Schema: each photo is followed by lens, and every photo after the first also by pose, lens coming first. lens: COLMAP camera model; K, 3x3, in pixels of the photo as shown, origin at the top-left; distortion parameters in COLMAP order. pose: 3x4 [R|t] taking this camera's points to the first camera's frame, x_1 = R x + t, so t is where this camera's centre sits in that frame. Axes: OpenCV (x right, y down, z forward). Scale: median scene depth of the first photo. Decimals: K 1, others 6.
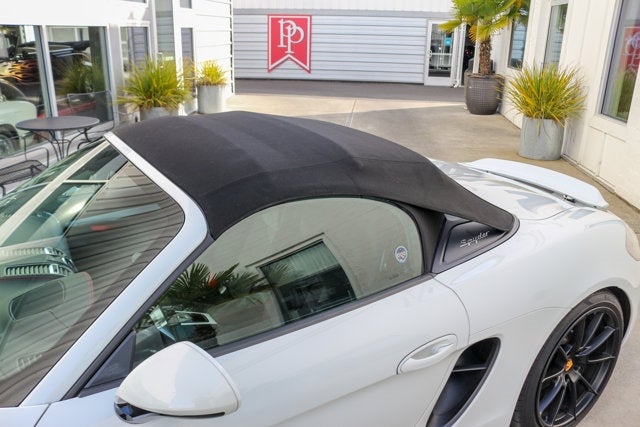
lens RADIAL K [[521.2, 0, 321.3], [0, 521.2, 202.8], [0, 0, 1]] dist [-0.081763, 0.009864]
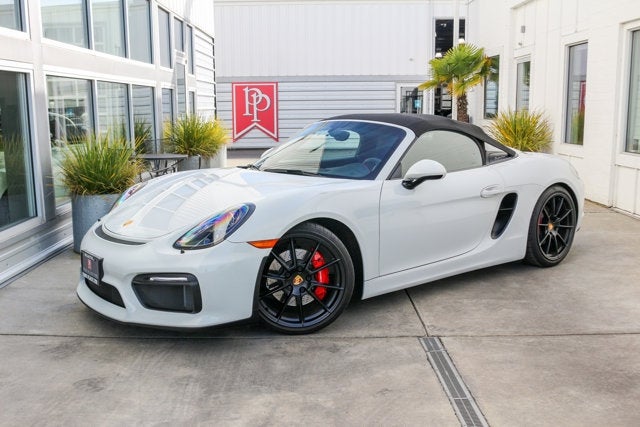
lens RADIAL K [[668.1, 0, 320.0], [0, 668.1, 213.5], [0, 0, 1]] dist [-0.082604, 0.001414]
pose [[0.992387, -0.047390, 0.113680, -0.140703], [0.065112, 0.985347, -0.157644, 0.122393], [-0.104543, 0.163846, 0.980931, -0.292106]]
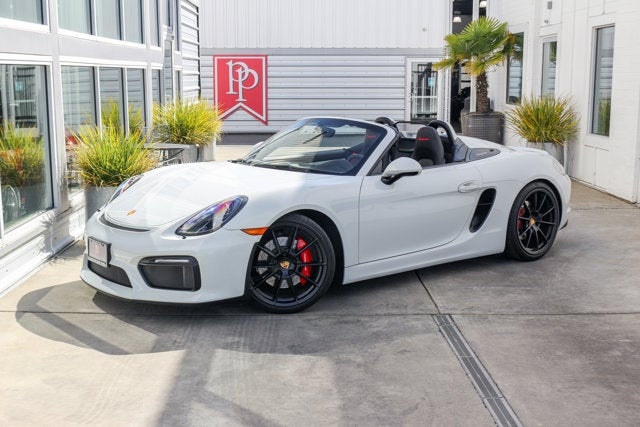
lens RADIAL K [[847.7, 0, 320.0], [0, 847.7, 213.5], [0, 0, 1]] dist [-0.077609, 0.005530]
pose [[0.990713, -0.041316, 0.129537, -0.181121], [0.061318, 0.986096, -0.154453, 0.148954], [-0.121355, 0.160961, 0.979472, -0.437965]]
